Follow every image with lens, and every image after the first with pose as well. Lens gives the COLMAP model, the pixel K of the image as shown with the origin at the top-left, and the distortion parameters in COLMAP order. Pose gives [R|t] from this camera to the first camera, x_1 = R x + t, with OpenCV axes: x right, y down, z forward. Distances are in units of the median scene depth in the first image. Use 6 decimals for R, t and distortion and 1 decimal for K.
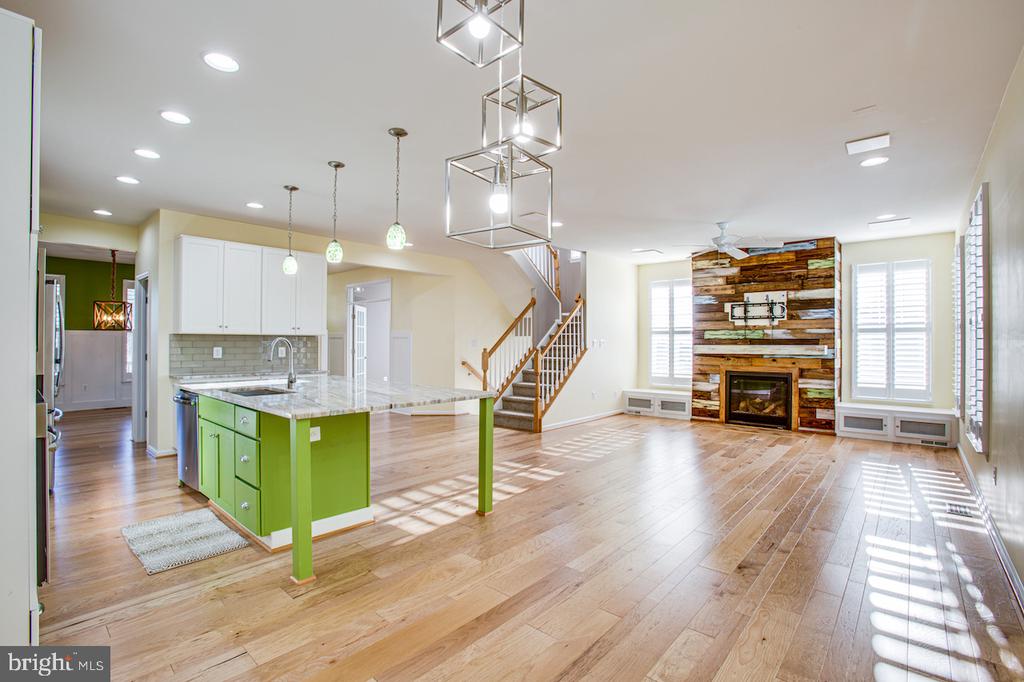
lens RADIAL K [[509.0, 0, 510.0], [0, 509.0, 352.2], [0, 0, 1]] dist [-0.095991, 0.052773]
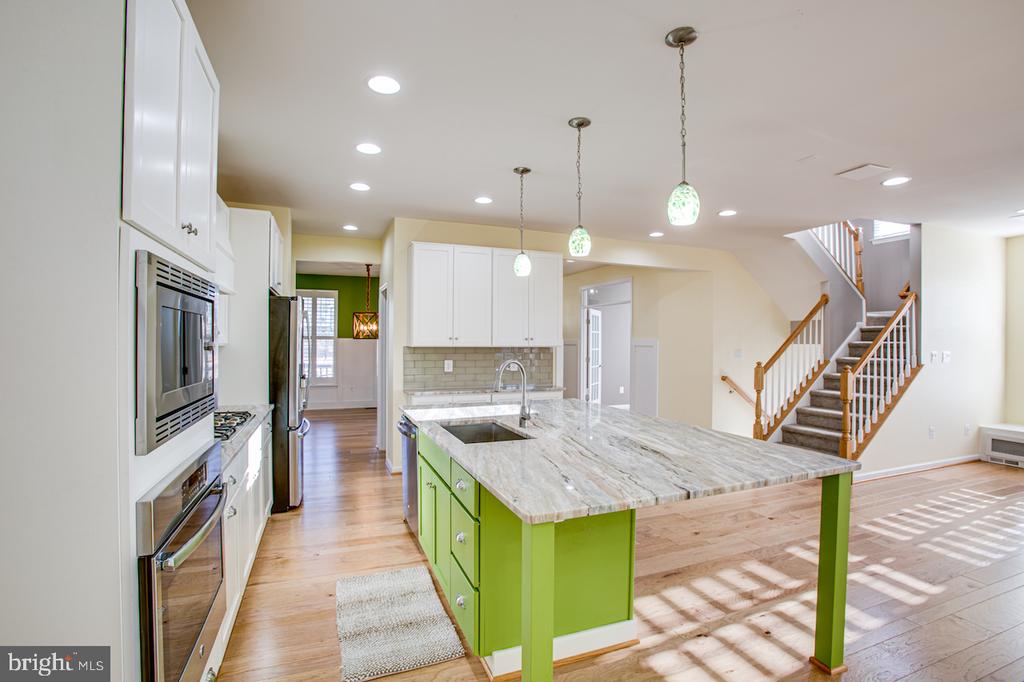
lens RADIAL K [[509.0, 0, 510.0], [0, 509.0, 352.2], [0, 0, 1]] dist [-0.095991, 0.052773]
pose [[0.905453, 0.001900, -0.424443, -0.078045], [-0.002065, 0.999998, 0.000071, -0.024091], [0.424442, 0.000813, 0.905455, 0.177201]]
